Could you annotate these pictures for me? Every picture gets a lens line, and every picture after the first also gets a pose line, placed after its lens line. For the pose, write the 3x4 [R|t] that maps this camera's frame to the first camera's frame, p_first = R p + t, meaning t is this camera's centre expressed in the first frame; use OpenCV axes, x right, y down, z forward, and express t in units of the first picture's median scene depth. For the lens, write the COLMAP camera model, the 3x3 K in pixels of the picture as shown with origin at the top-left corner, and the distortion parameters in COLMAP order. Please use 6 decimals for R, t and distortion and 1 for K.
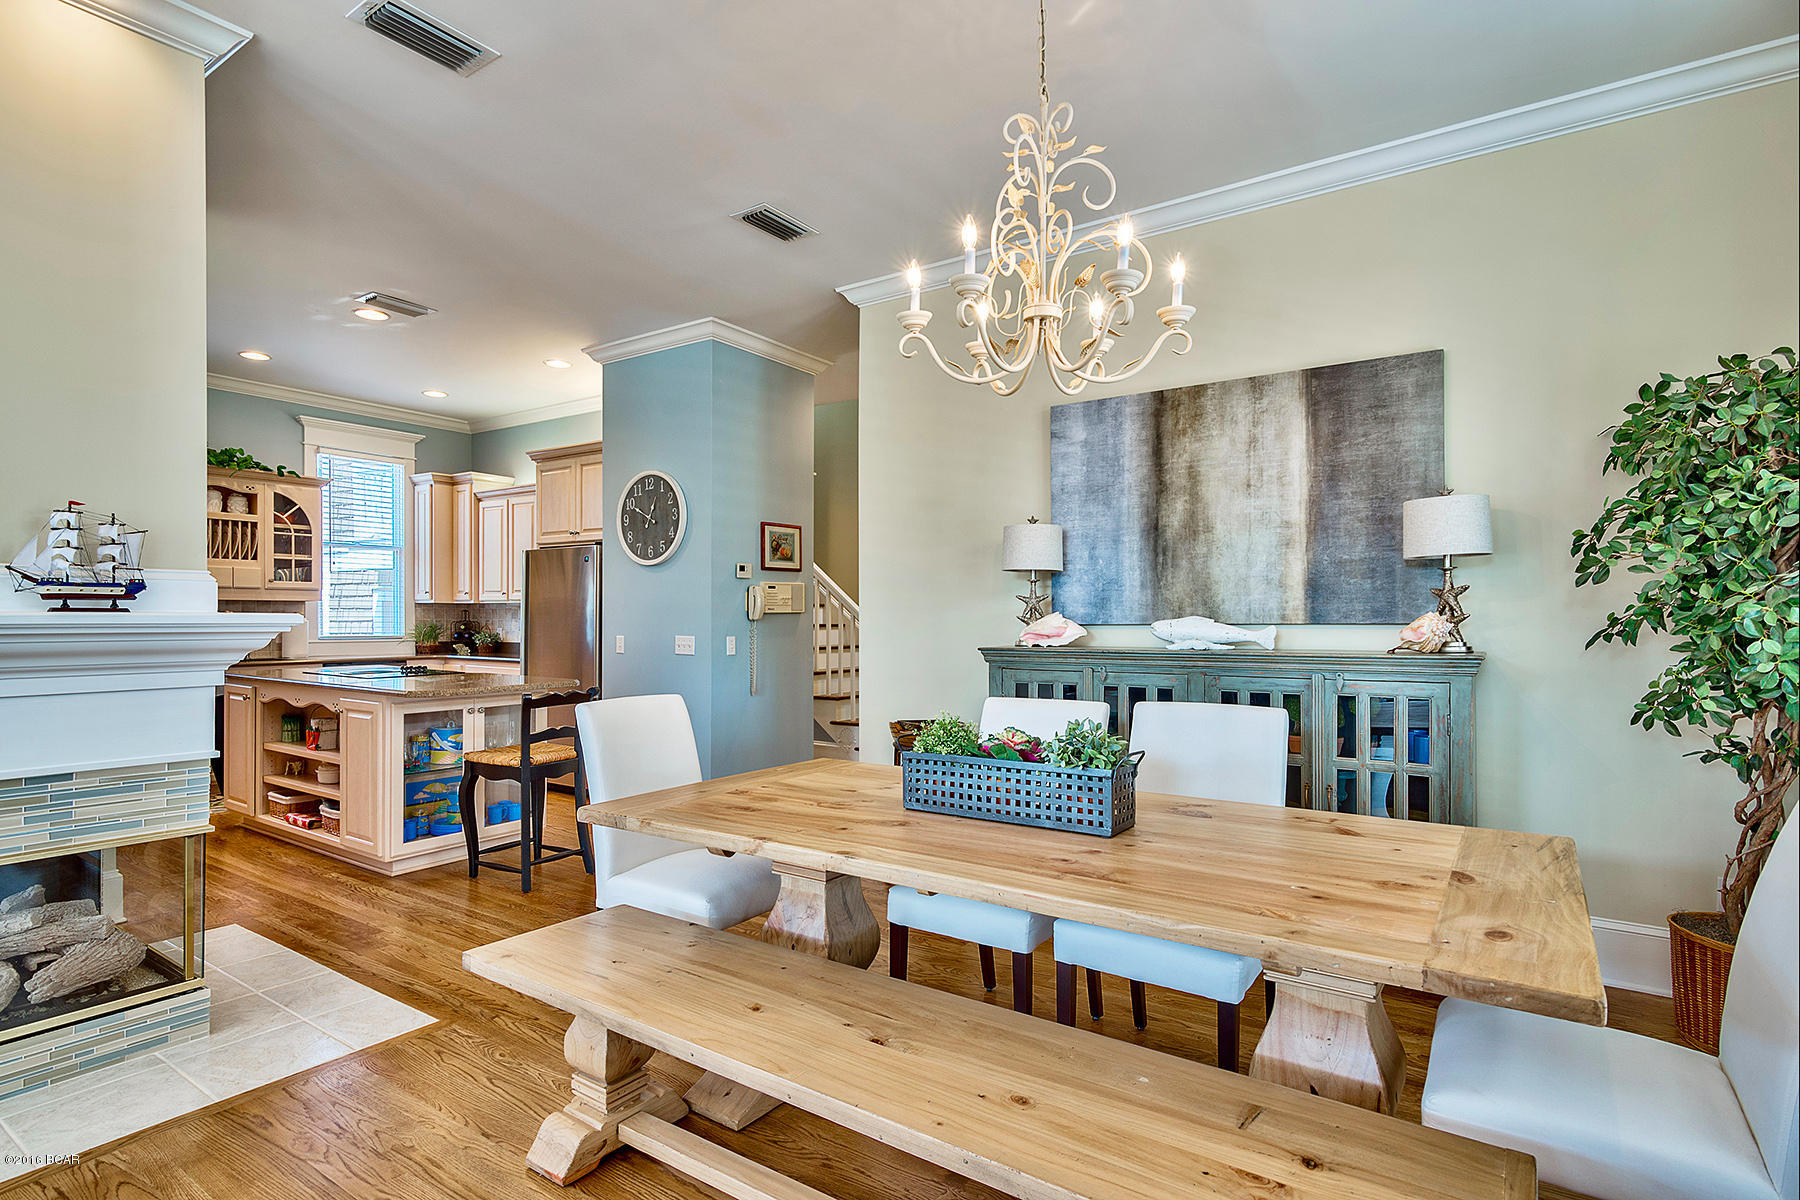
lens RADIAL K [[884.4, 0, 898.0], [0, 884.4, 616.3], [0, 0, 1]] dist [-0.003079, -0.000296]
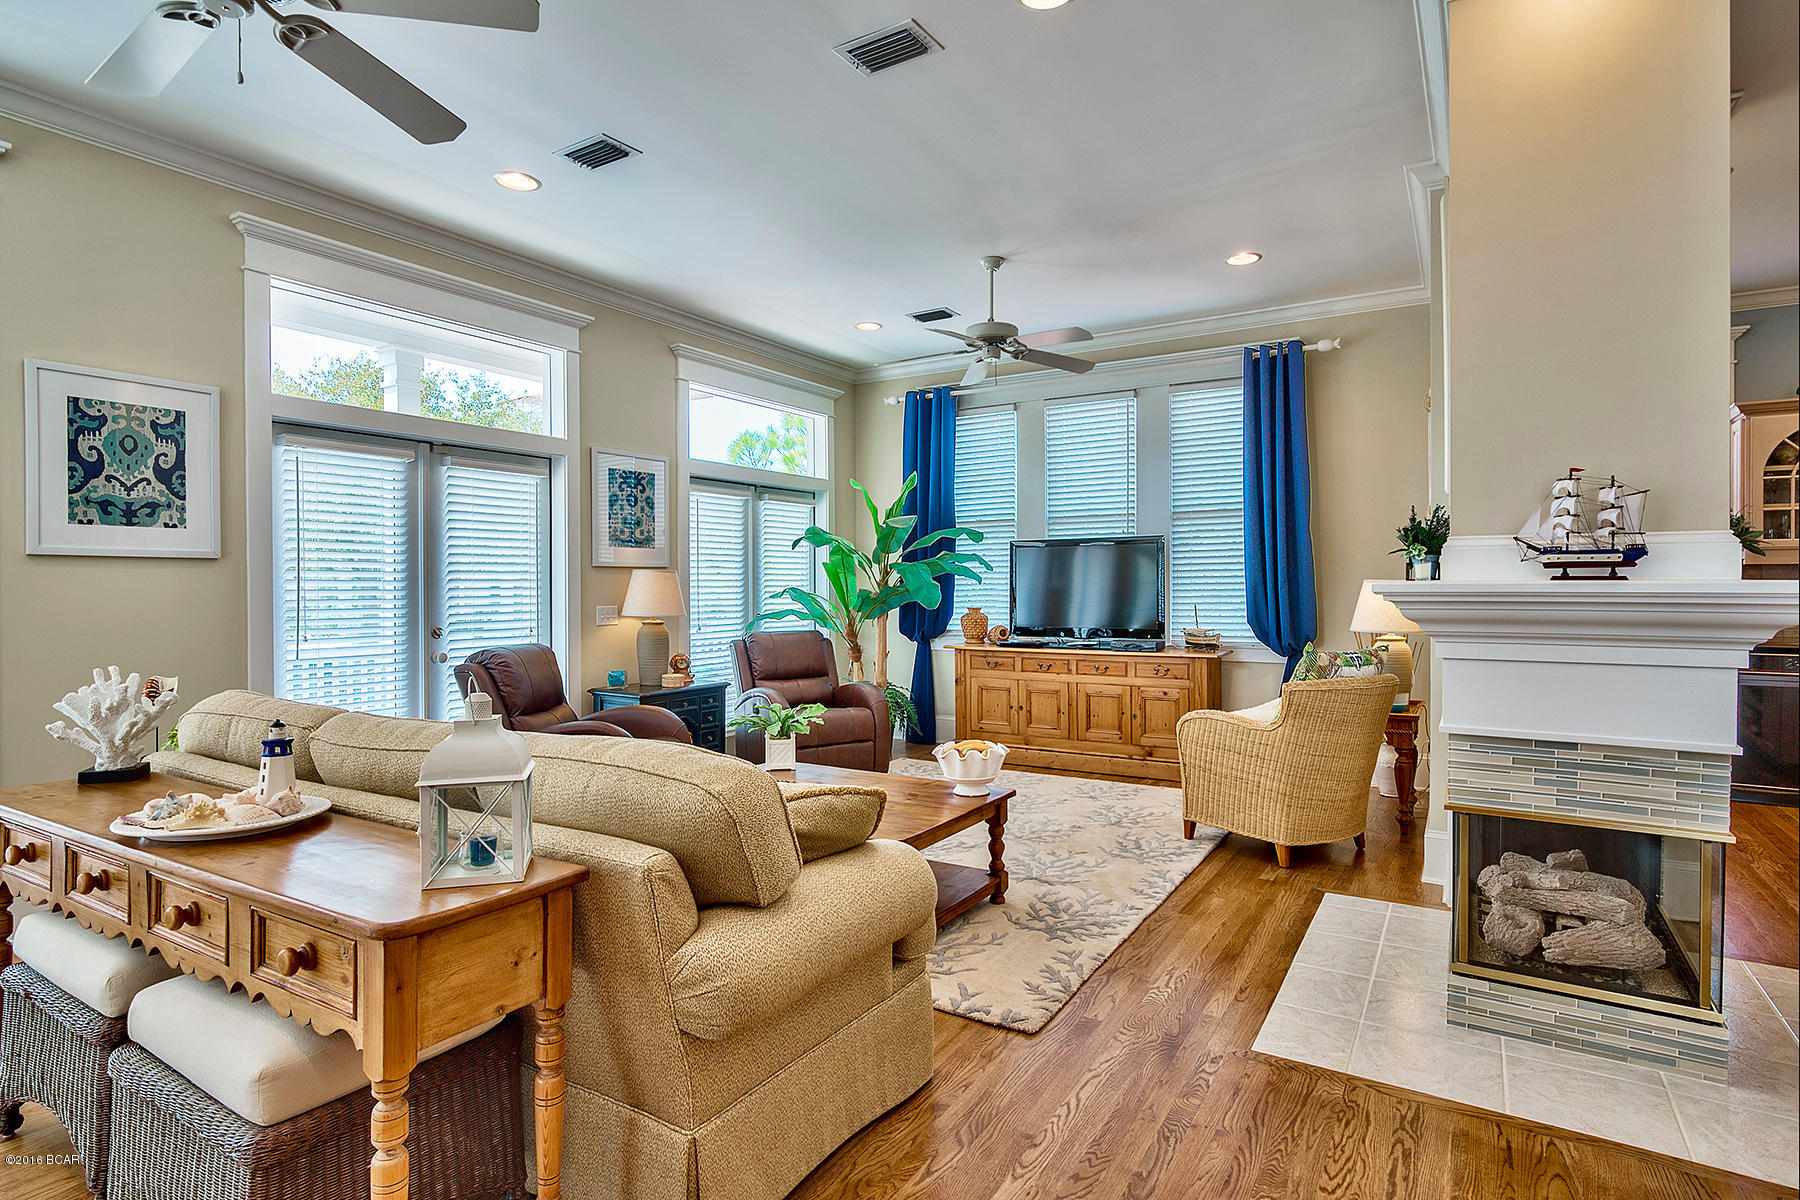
lens RADIAL K [[967.1, 0, 896.3], [0, 967.1, 587.2], [0, 0, 1]] dist [0.001271, 0.000486]
pose [[0.031839, 0.001942, -0.999491, 0.113455], [0.001416, 0.999997, 0.001988, -0.000255], [0.999492, -0.001479, 0.031836, 0.187999]]
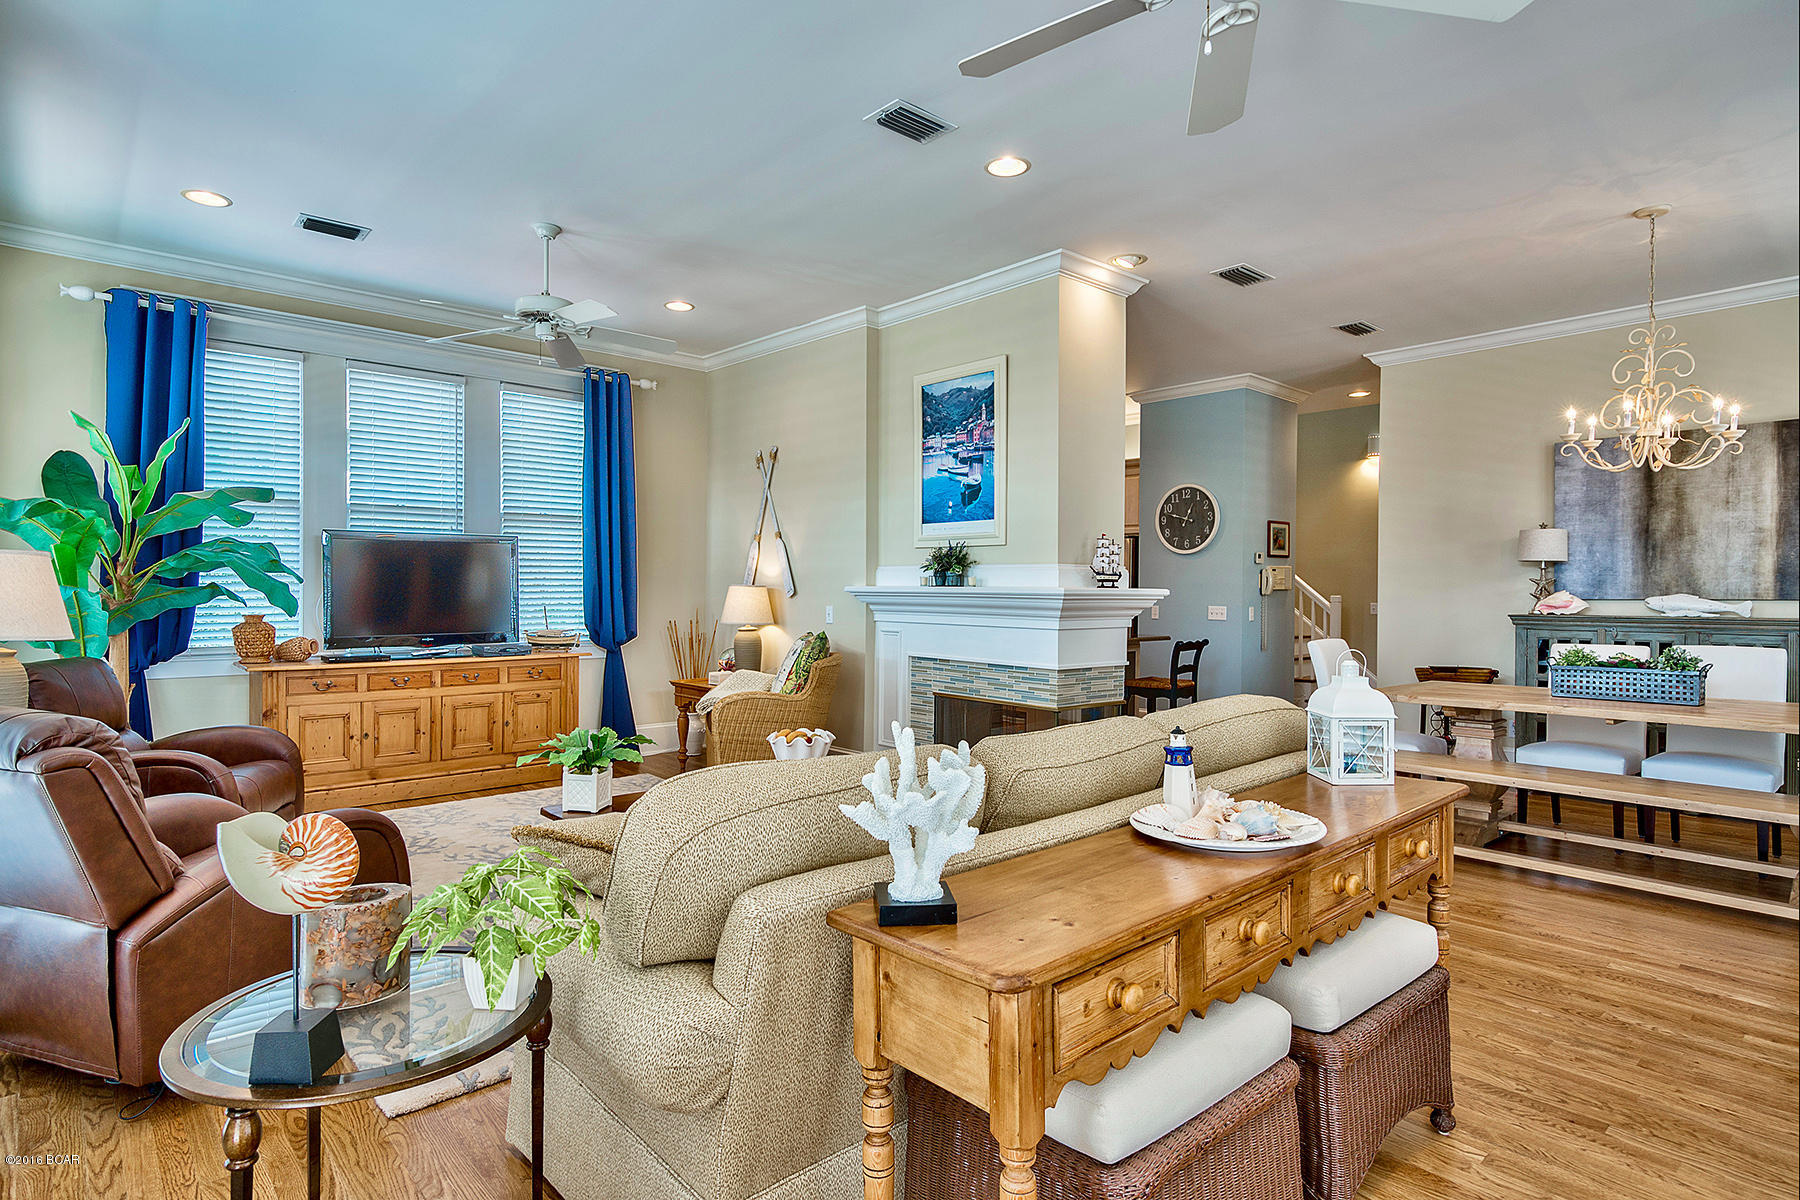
lens RADIAL K [[952.2, 0, 945.3], [0, 952.2, 596.5], [0, 0, 1]] dist [0.003403, 0.000946]
pose [[0.978439, 0.007037, -0.206417, -0.760682], [-0.006088, 0.999968, 0.005230, 0.004954], [0.206448, -0.003861, 0.978450, -1.123838]]
